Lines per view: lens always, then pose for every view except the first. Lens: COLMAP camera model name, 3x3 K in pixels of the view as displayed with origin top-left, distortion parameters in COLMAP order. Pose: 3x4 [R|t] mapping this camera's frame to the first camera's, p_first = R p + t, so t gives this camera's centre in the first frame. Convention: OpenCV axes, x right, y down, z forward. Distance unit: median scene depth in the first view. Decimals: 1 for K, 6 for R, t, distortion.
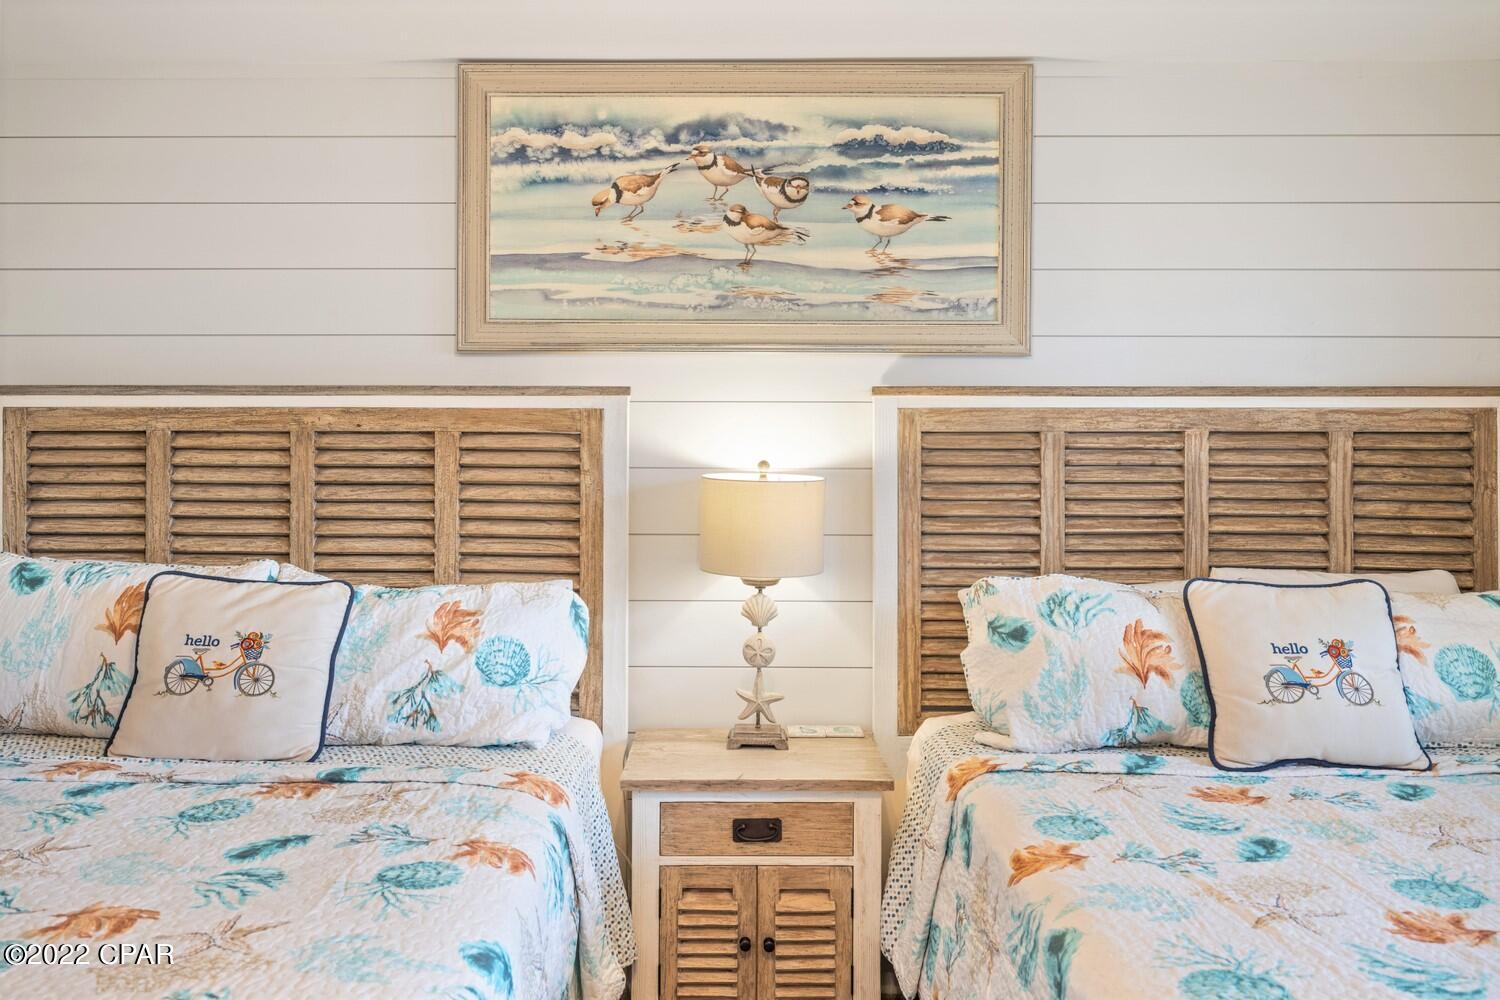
lens RADIAL K [[1108.0, 0, 743.2], [0, 1108.0, 456.6], [0, 0, 1]] dist [0.000884, -0.000778]
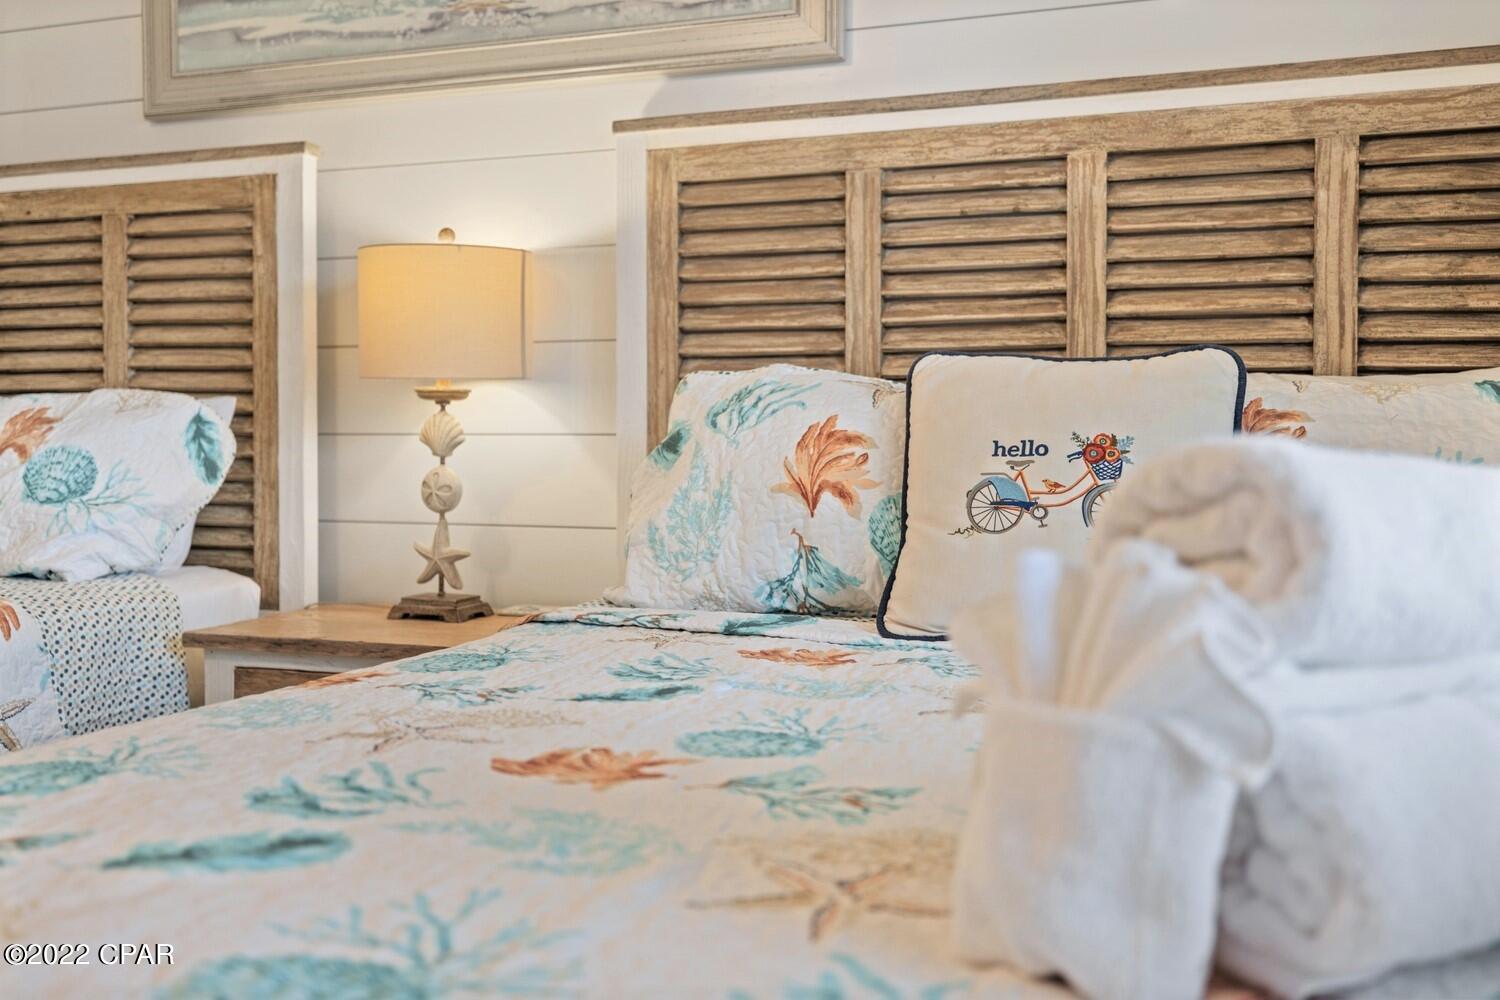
lens RADIAL K [[1422.1, 0, 747.3], [0, 1422.1, 470.2], [0, 0, 1]] dist [0.015324, -0.006991]
pose [[0.943582, 0.006679, -0.331070, 0.495324], [0.001610, 0.999692, 0.024757, 0.134576], [0.331134, -0.023893, 0.943281, 0.179621]]
